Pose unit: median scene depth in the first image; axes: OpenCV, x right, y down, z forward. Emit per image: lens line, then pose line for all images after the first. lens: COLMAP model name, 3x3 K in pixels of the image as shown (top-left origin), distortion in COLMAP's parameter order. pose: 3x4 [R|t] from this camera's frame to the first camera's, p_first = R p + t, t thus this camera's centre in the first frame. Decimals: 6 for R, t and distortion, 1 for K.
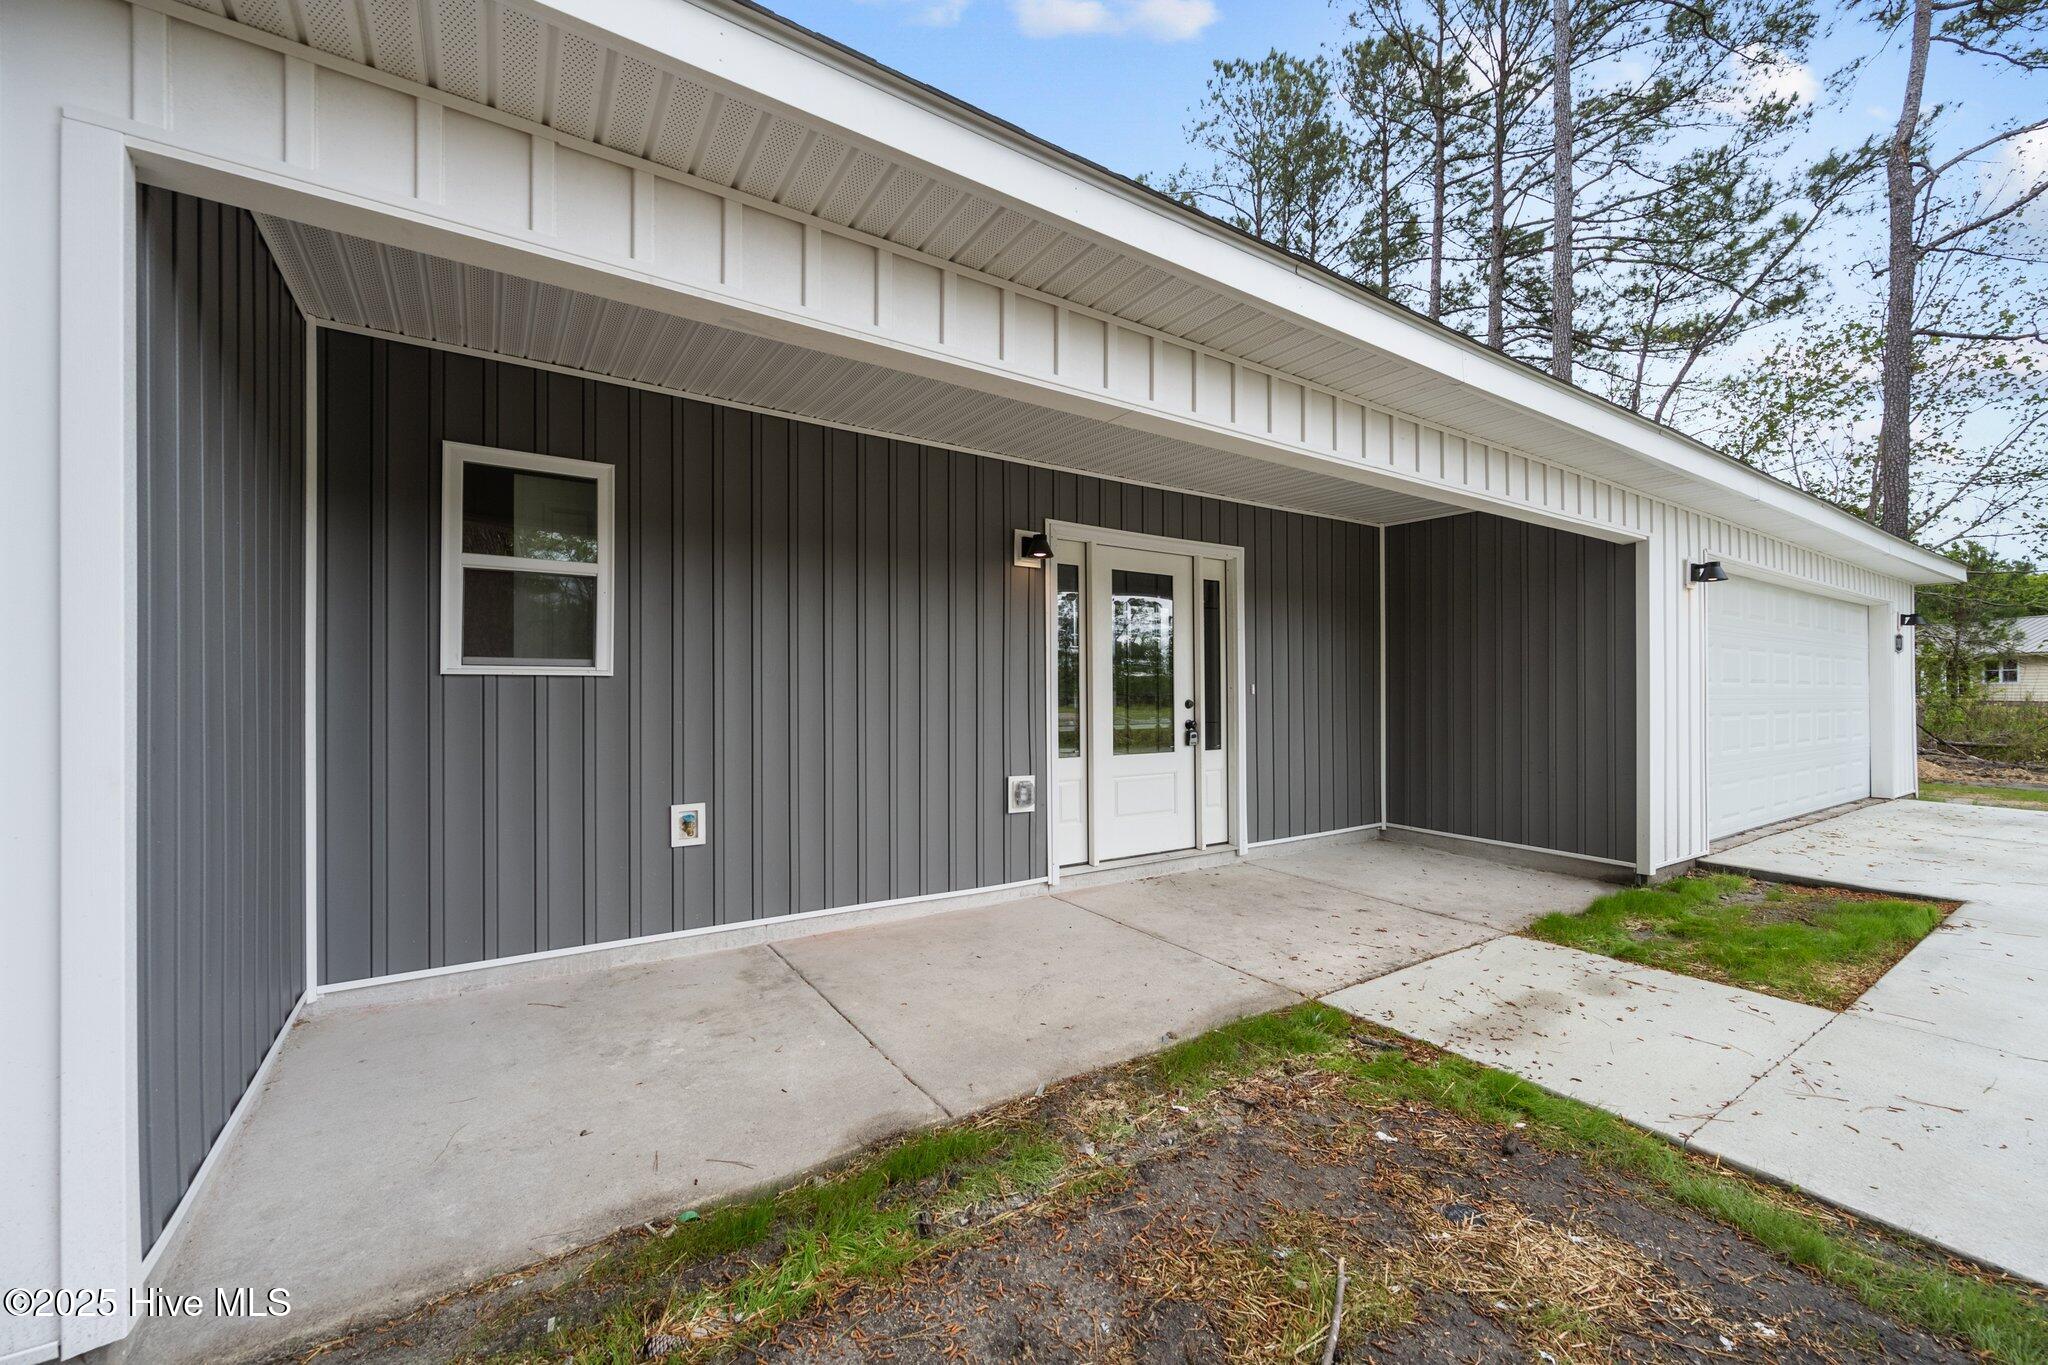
lens RADIAL K [[830.4, 0, 1030.1], [0, 830.4, 690.5], [0, 0, 1]] dist [0.000631, 0.000262]
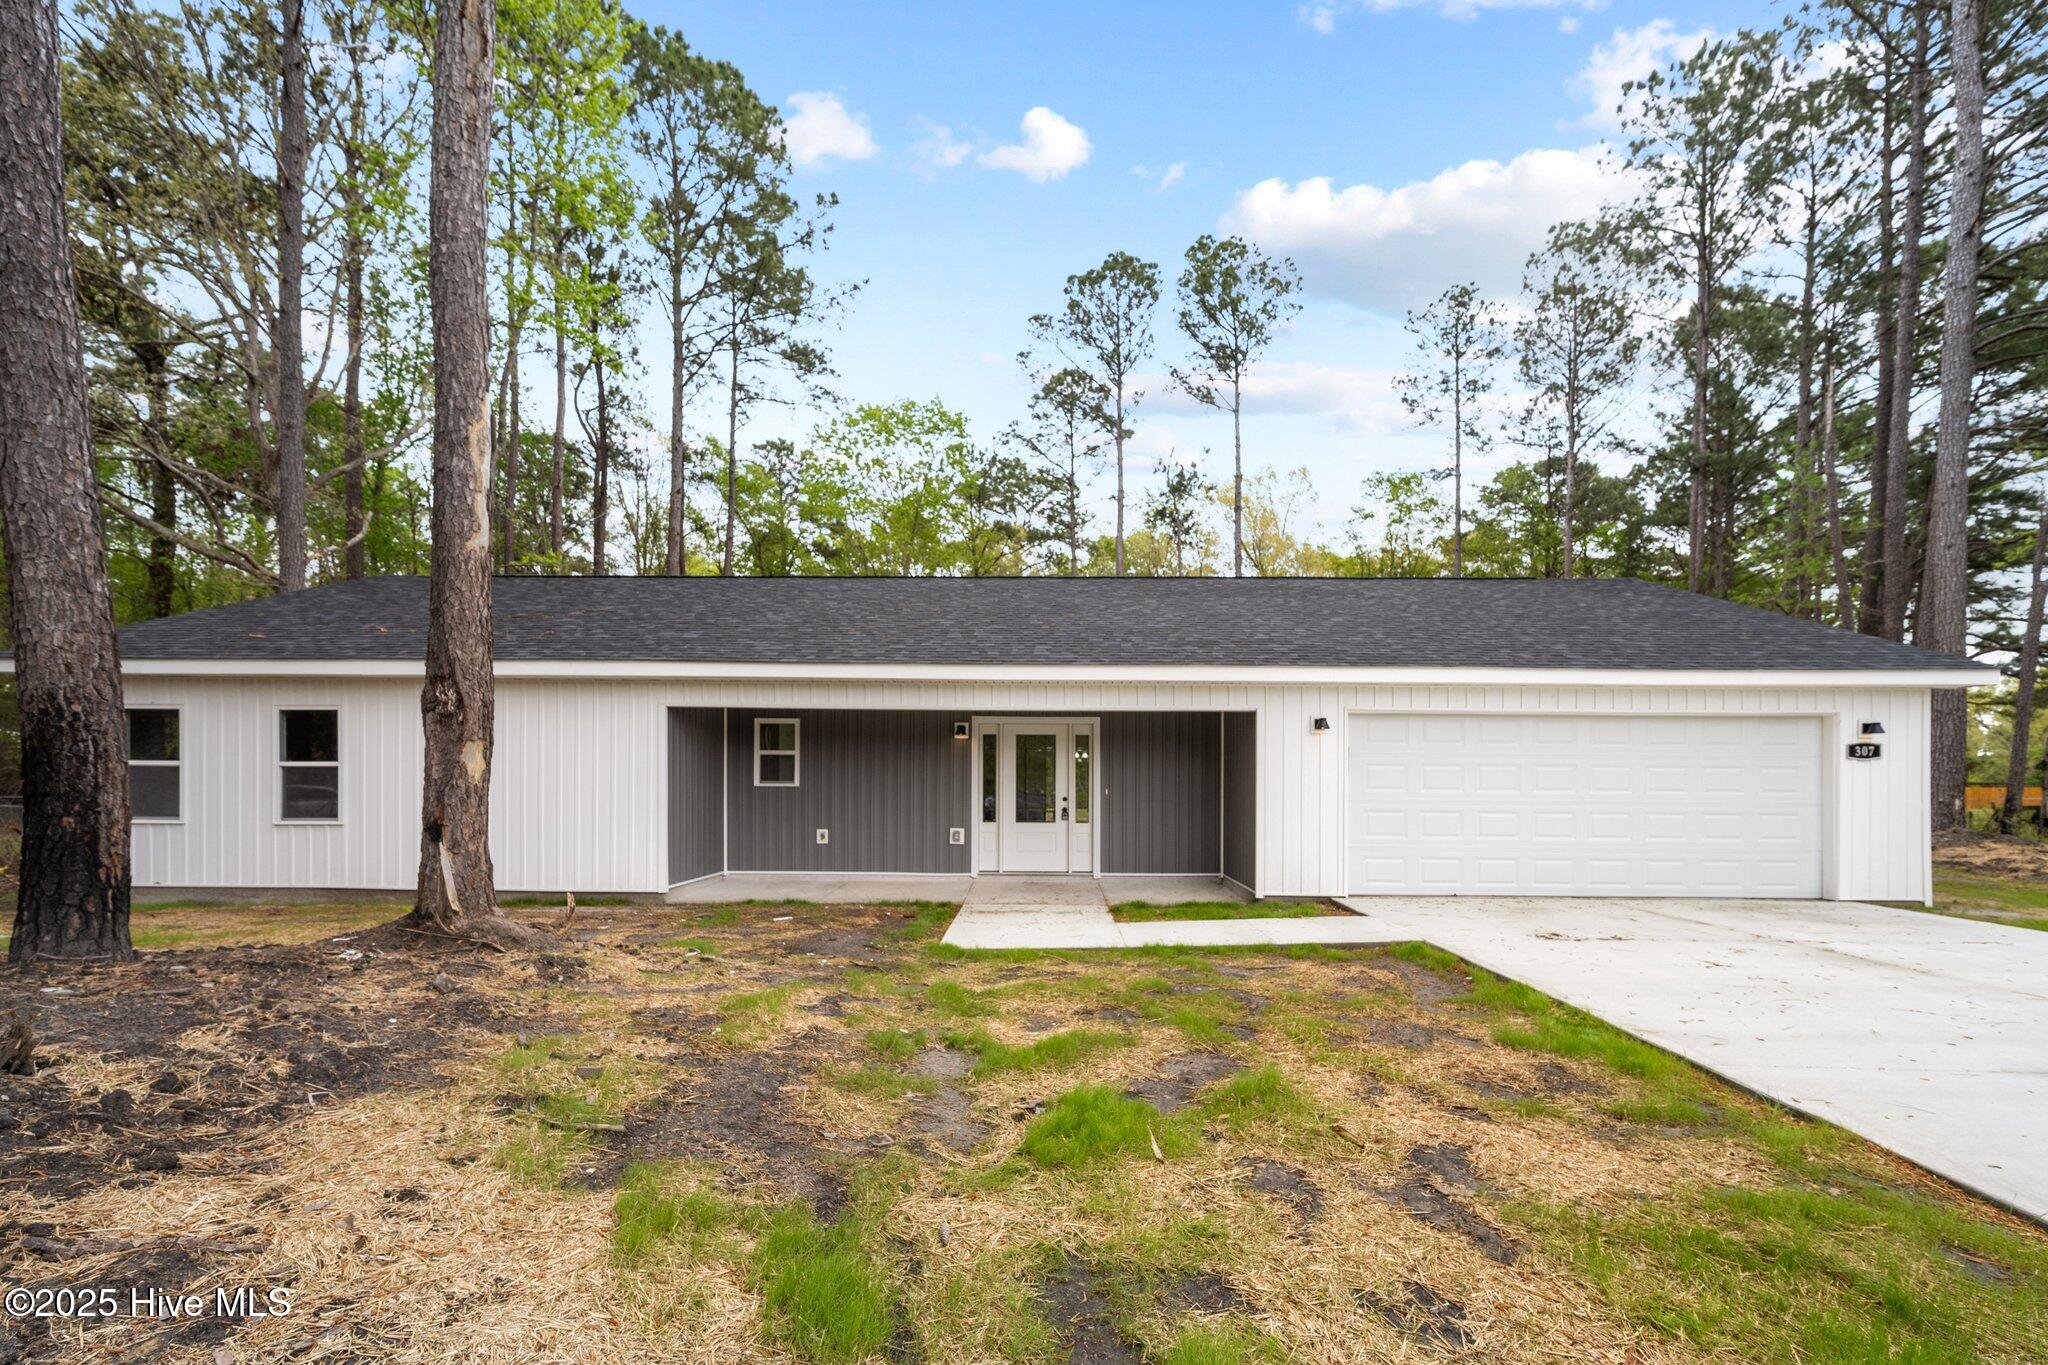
lens RADIAL K [[849.6, 0, 1022.3], [0, 849.6, 789.6], [0, 0, 1]] dist [0.002331, 0.000251]
pose [[0.814130, 0.008727, -0.580618, 1.833863], [-0.004276, 0.999950, 0.009035, -0.034468], [0.580668, -0.004873, 0.814126, -1.002768]]
